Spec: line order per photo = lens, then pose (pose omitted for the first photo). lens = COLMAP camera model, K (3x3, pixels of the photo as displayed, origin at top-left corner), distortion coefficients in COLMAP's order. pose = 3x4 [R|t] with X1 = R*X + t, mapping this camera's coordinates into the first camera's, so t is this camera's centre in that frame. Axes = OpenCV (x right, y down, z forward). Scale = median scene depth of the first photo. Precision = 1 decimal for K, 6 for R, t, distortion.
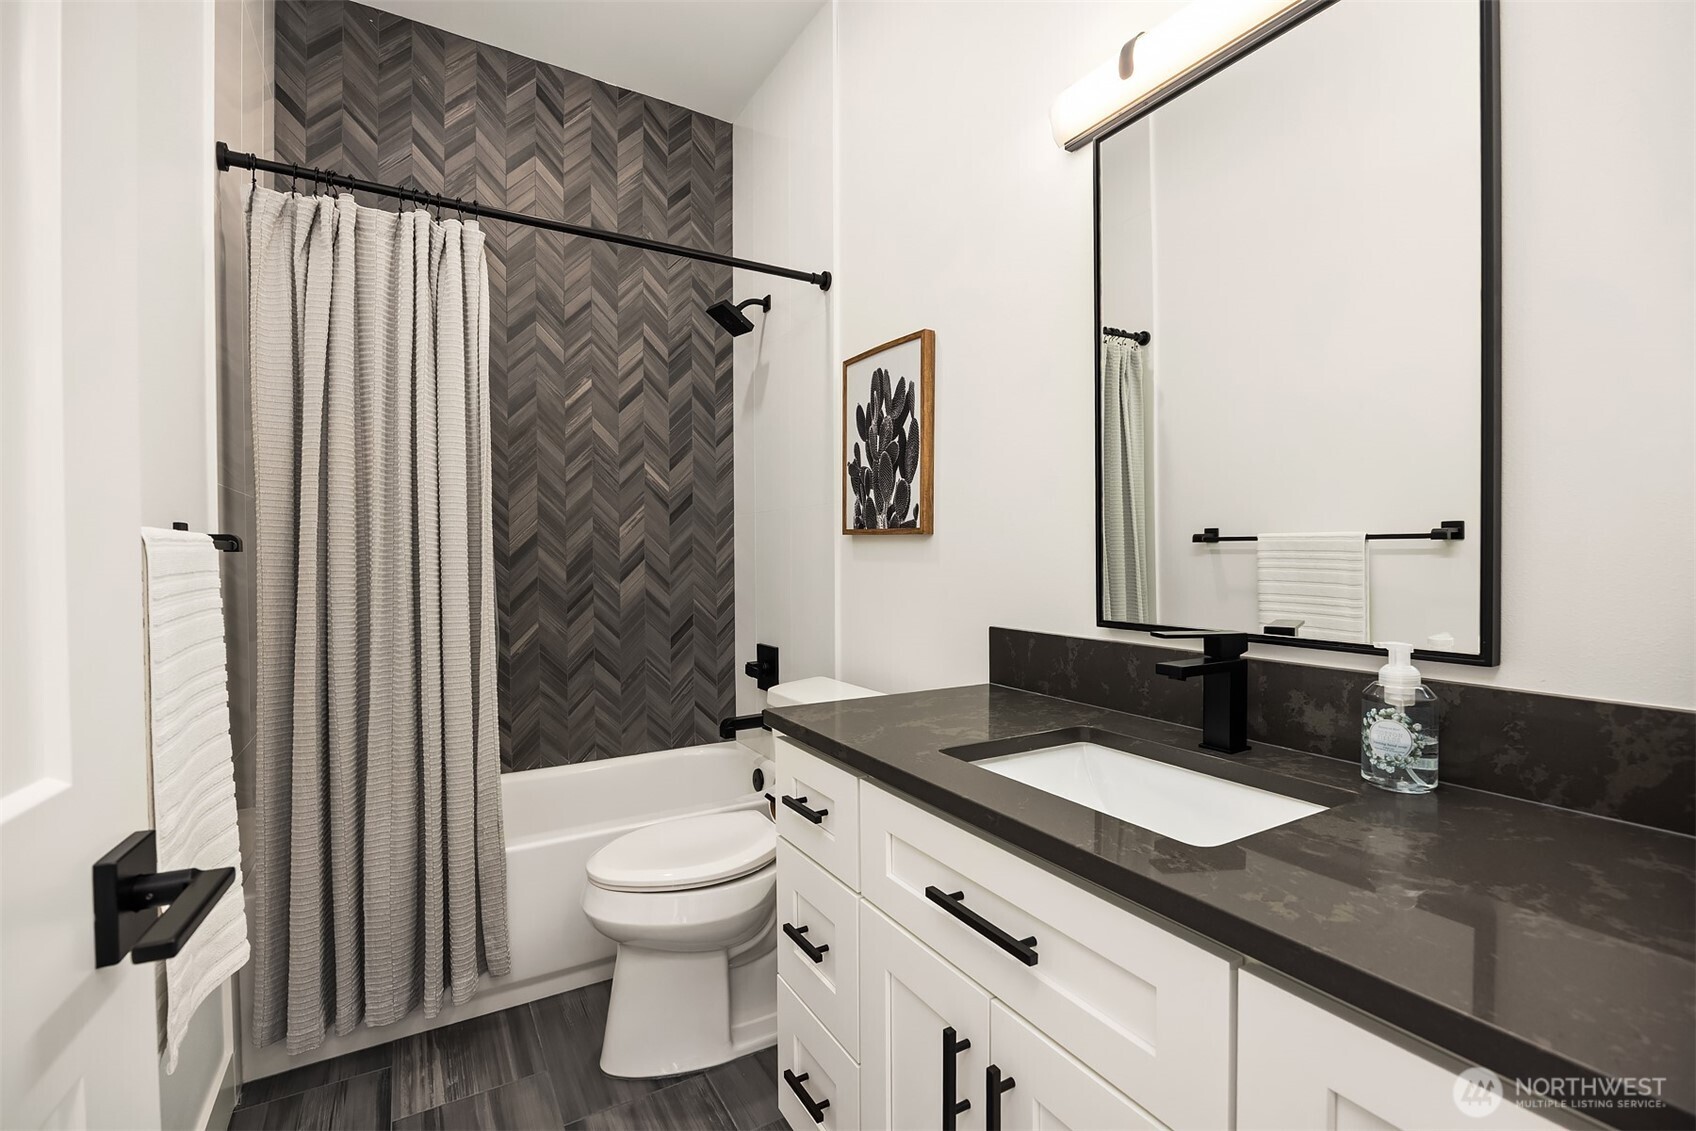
lens RADIAL K [[745.6, 0, 848.0], [0, 745.6, 565.5], [0, 0, 1]] dist [-0.023554, 0.000113]
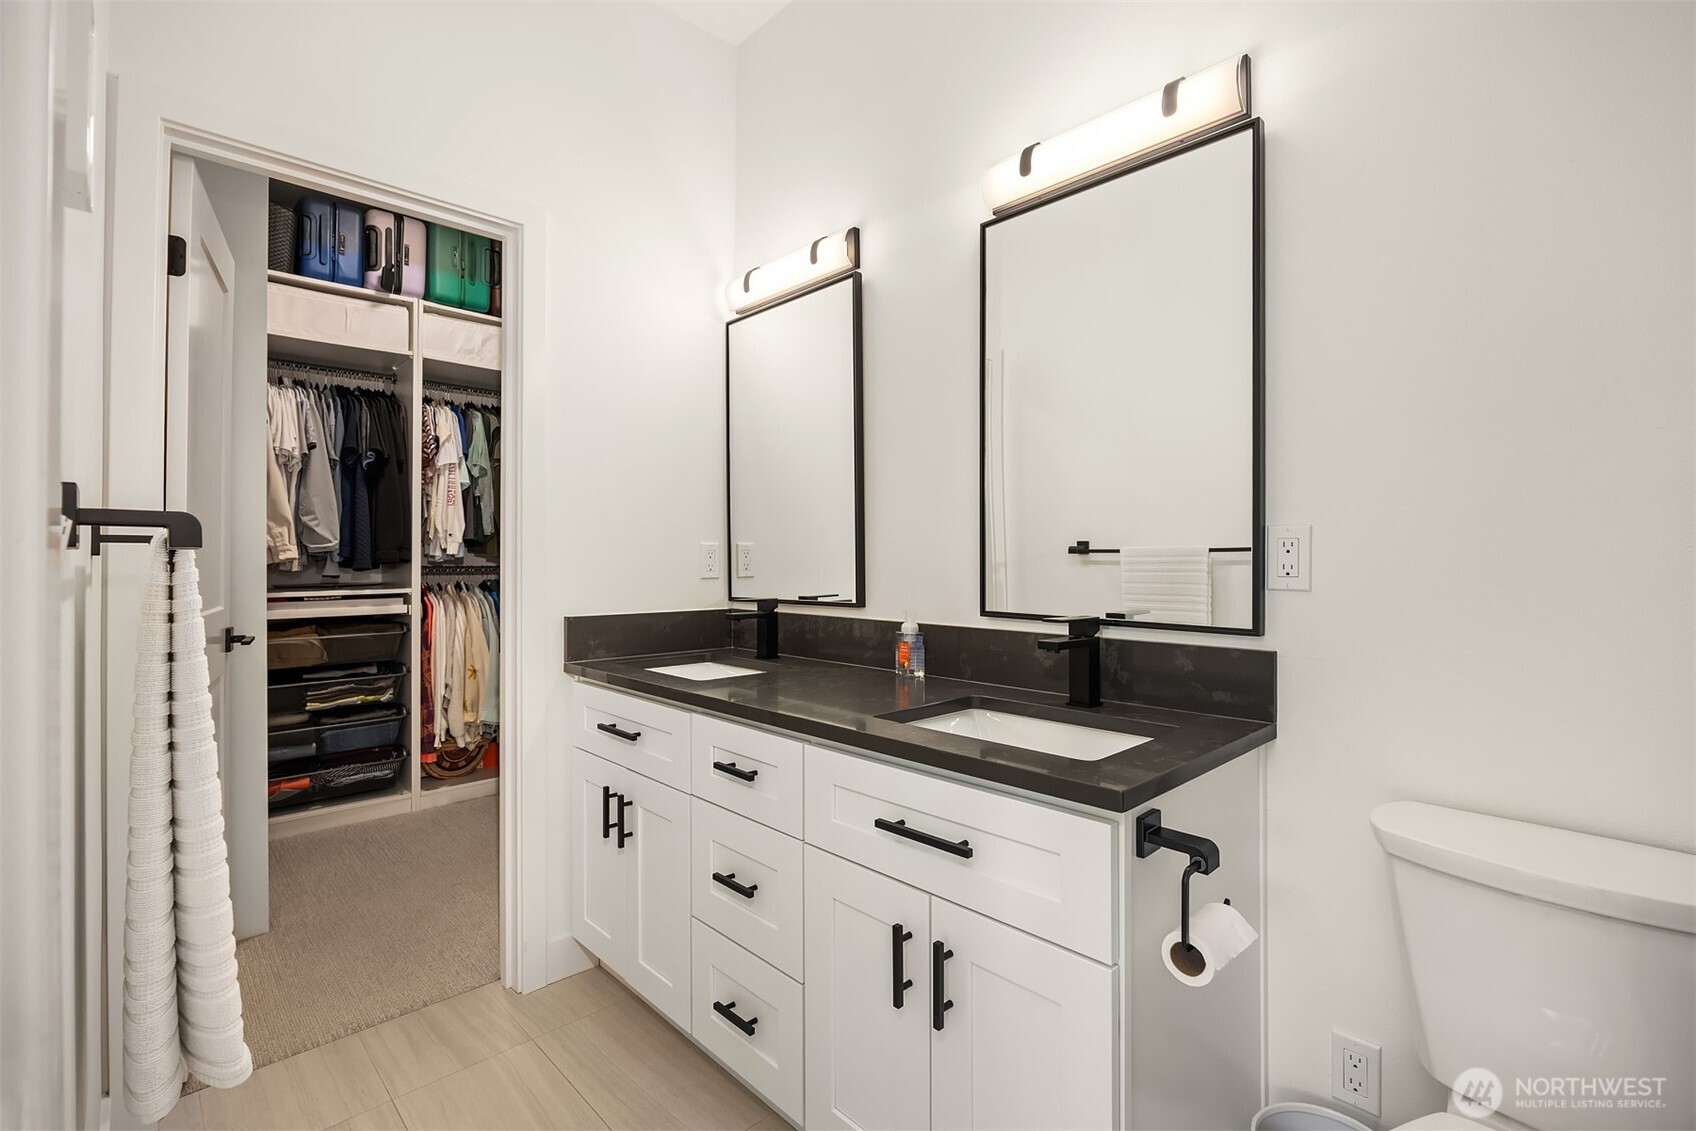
lens RADIAL K [[774.0, 0, 848.0], [0, 774.0, 565.5], [0, 0, 1]] dist [-0.000073, -0.000002]
pose [[0.973040, 0.000248, 0.230635, -0.247822], [-0.000332, 1.000000, 0.000326, -0.005332], [-0.230635, -0.000394, 0.973040, -0.287959]]
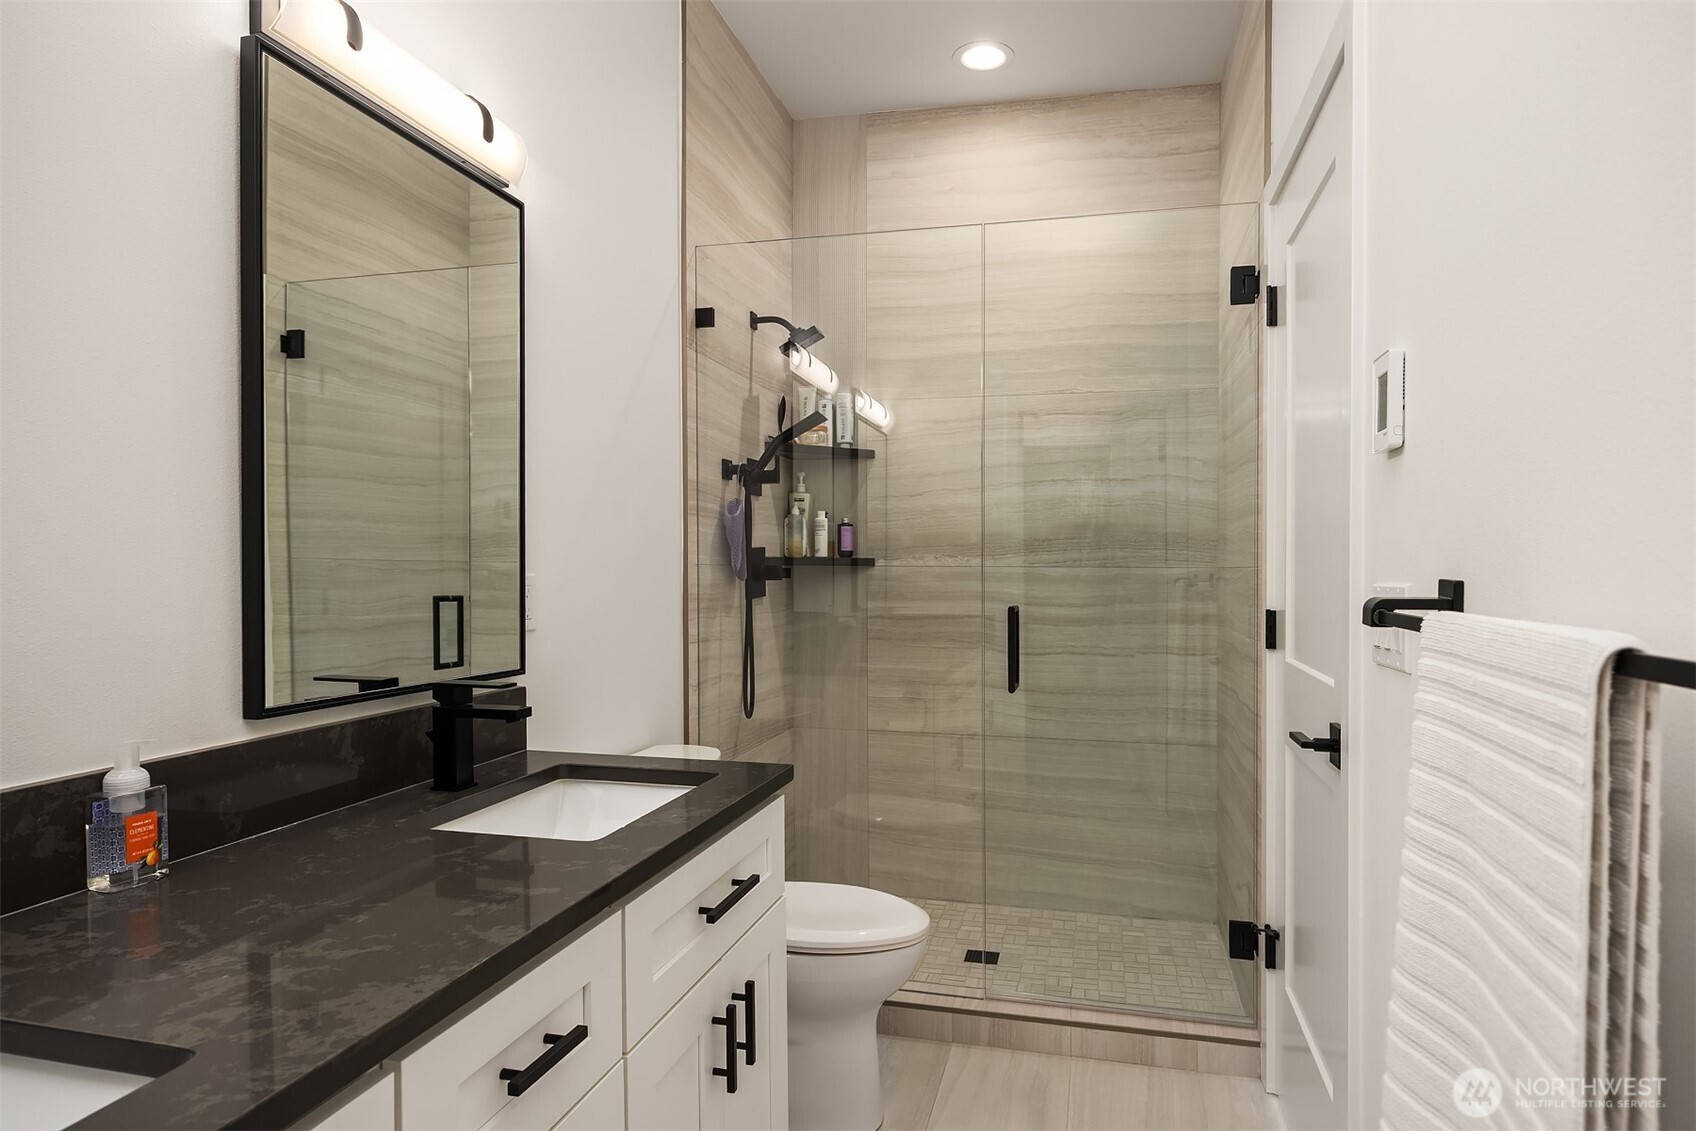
lens RADIAL K [[992.0, 0, 848.0], [0, 992.0, 565.5], [0, 0, 1]] dist [0.000095, -0.000186]
pose [[-0.714202, -0.002168, 0.699936, -1.092737], [0.000585, 0.999993, 0.003695, -0.105611], [-0.699939, 0.003048, -0.714196, 1.923300]]
